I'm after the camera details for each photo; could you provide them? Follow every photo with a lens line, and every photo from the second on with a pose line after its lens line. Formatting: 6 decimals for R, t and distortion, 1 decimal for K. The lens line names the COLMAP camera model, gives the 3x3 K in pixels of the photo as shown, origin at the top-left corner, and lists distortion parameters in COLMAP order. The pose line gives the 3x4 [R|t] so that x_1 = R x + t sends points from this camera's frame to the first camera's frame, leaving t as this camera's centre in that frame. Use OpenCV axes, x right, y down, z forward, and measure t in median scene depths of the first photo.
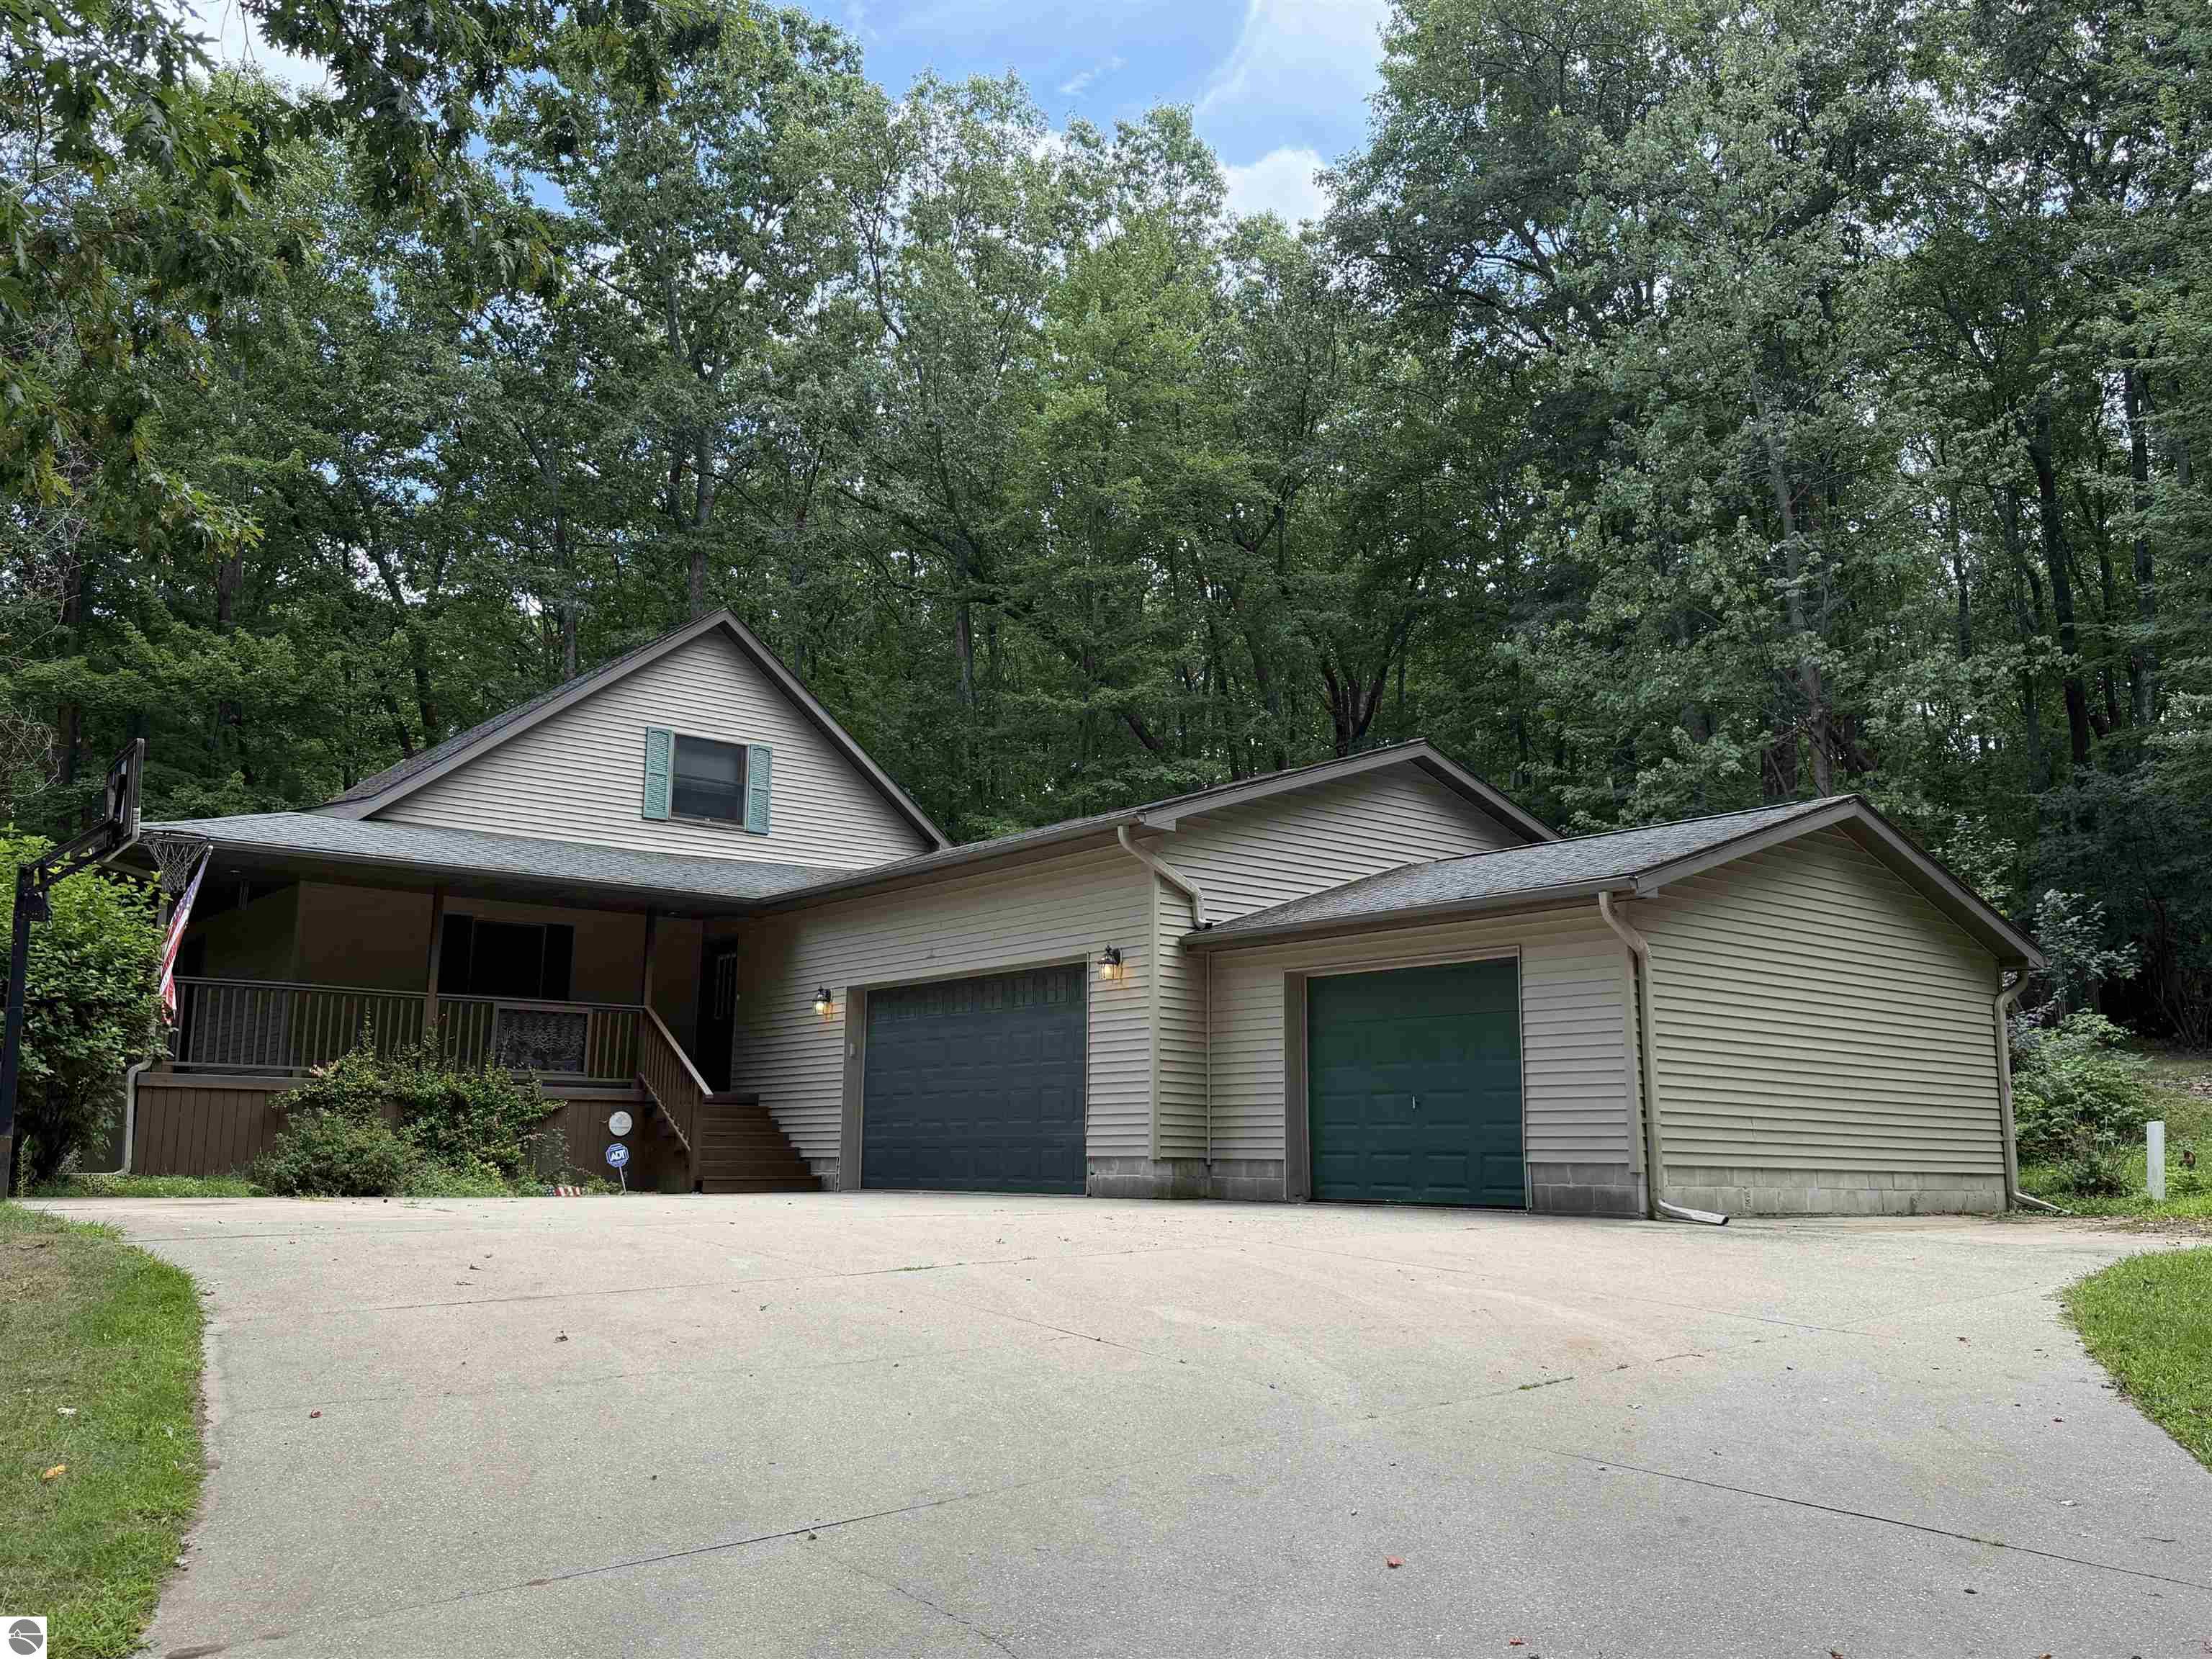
lens RADIAL K [[1838.6, 0, 1106.7], [0, 1838.6, 830.4], [0, 0, 1]] dist [0.018079, 0.001746]
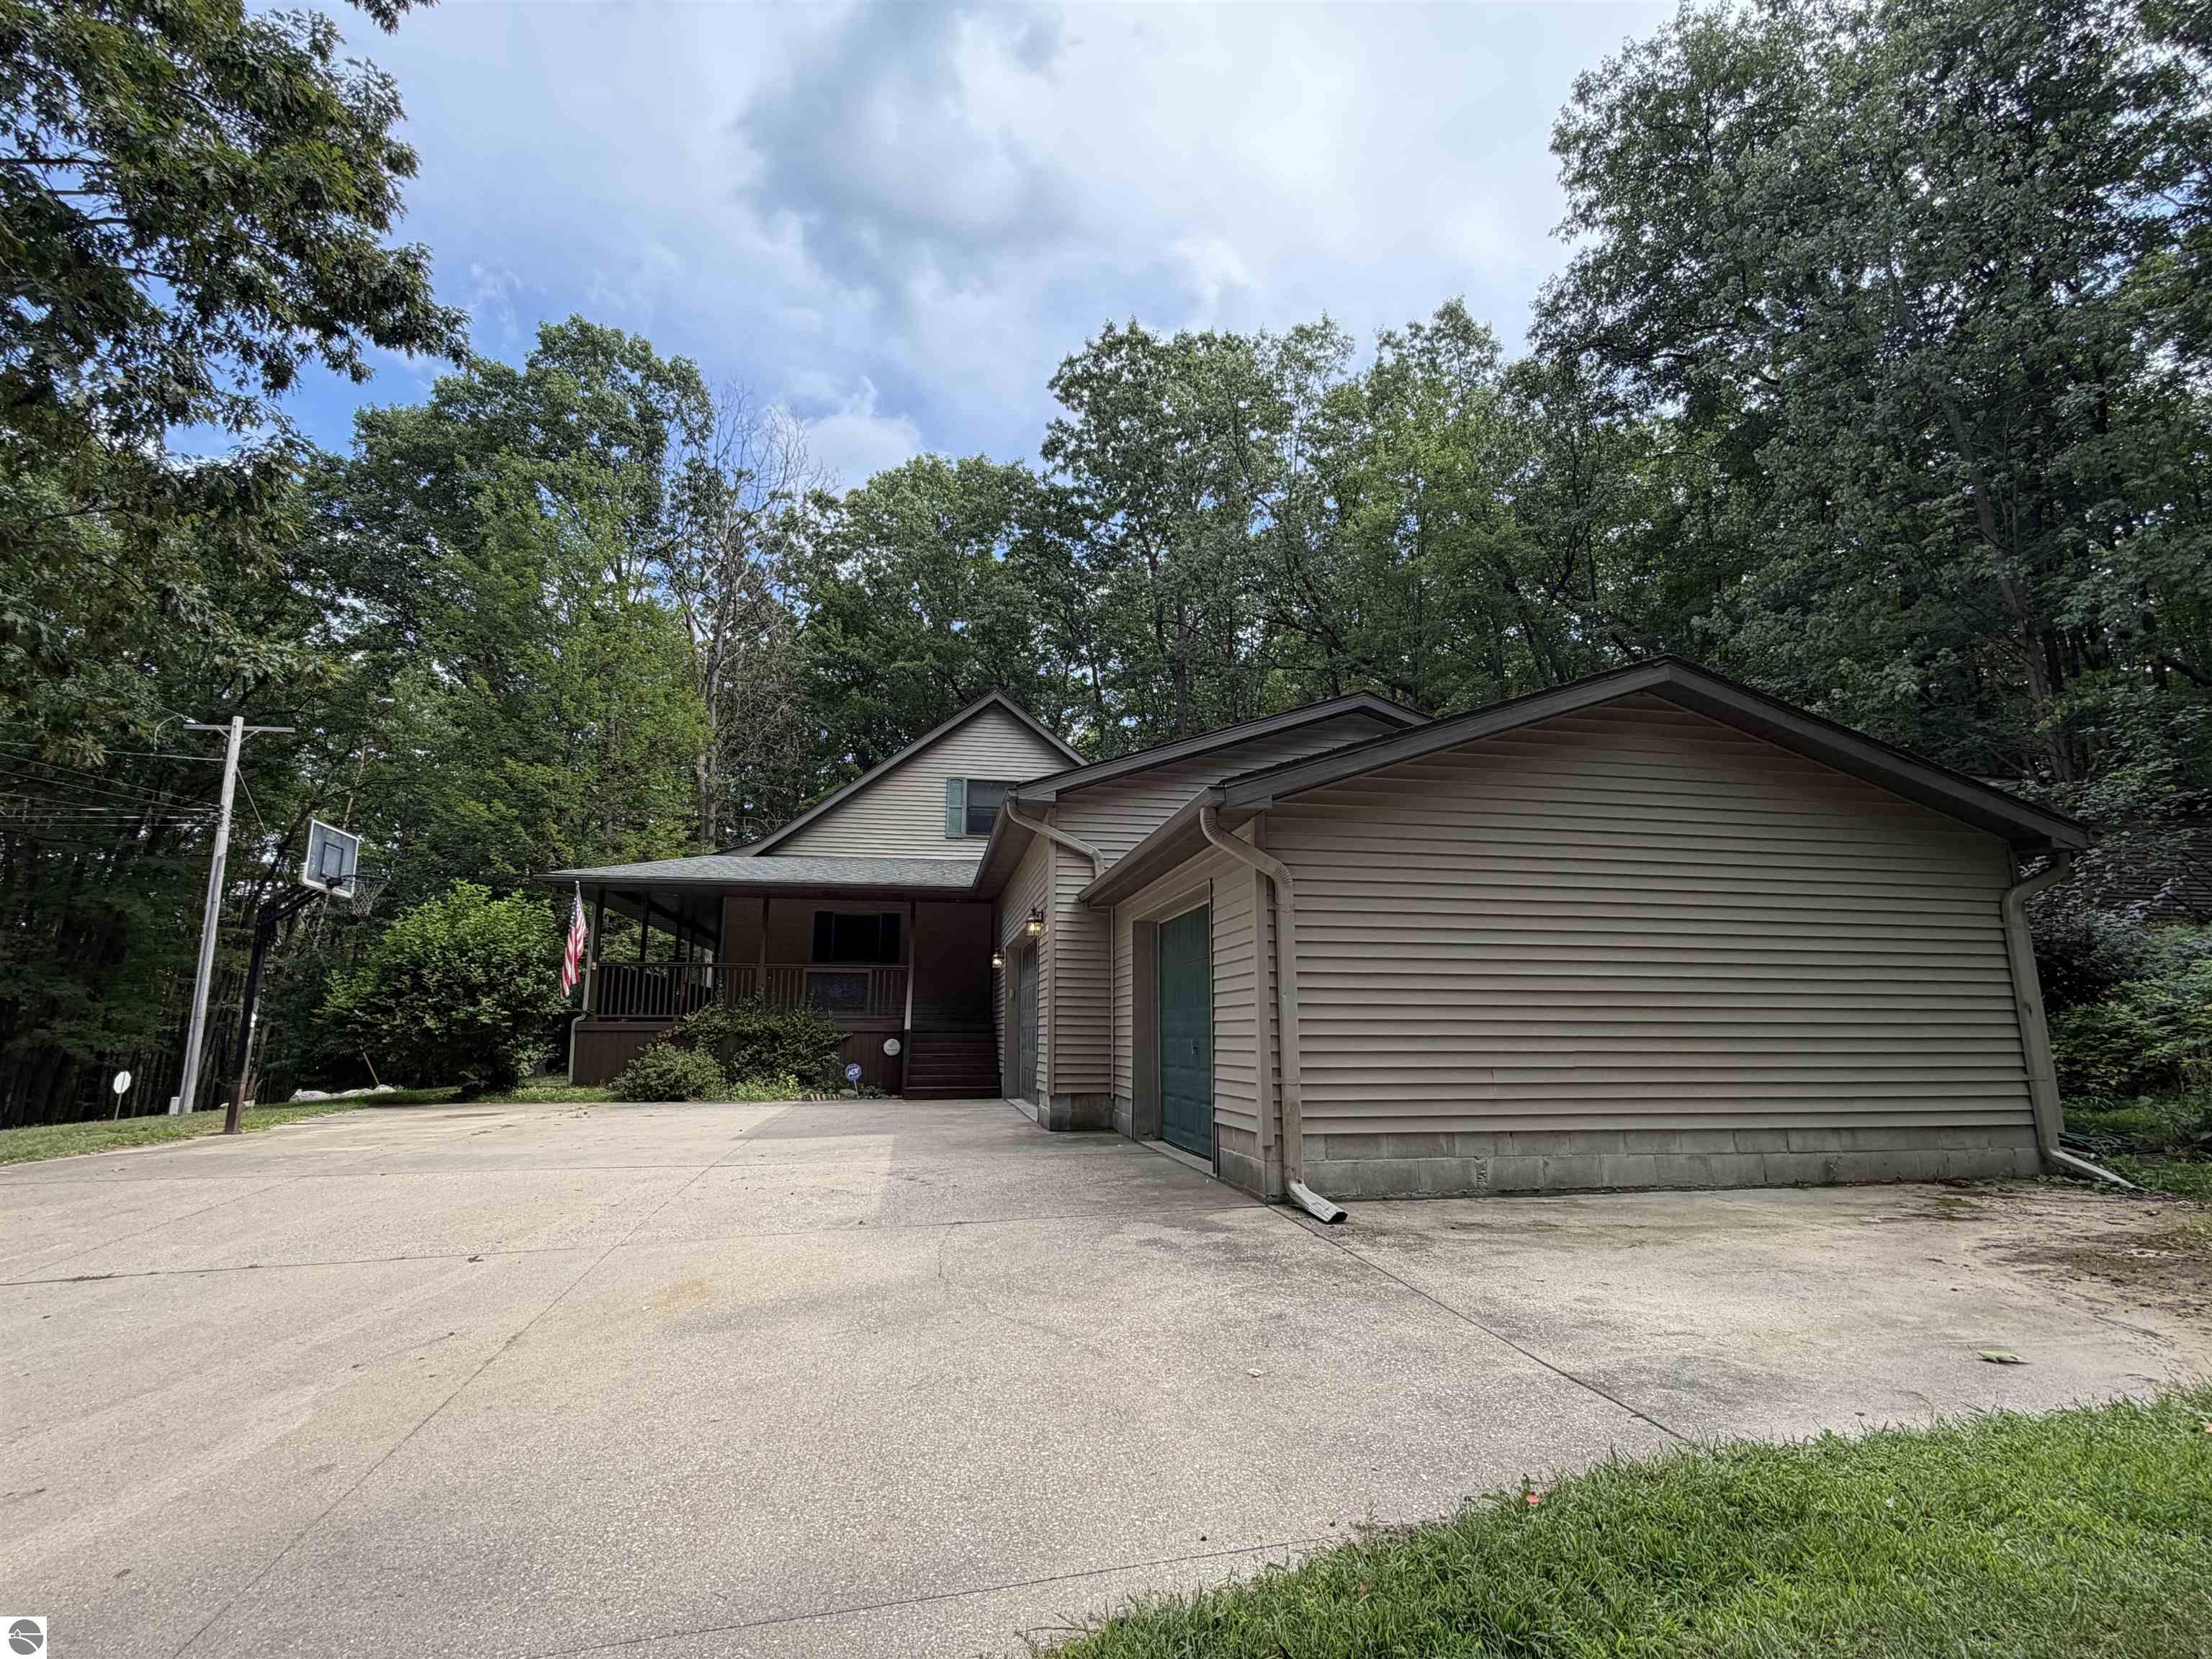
lens RADIAL K [[1033.9, 0, 1105.4], [0, 1033.9, 830.3], [0, 0, 1]] dist [0.000439, 0.000483]
pose [[0.873728, -0.103803, -0.475211, 0.314886], [0.096623, 0.994533, -0.039588, 0.039828], [0.476722, -0.011328, 0.878981, 0.385573]]
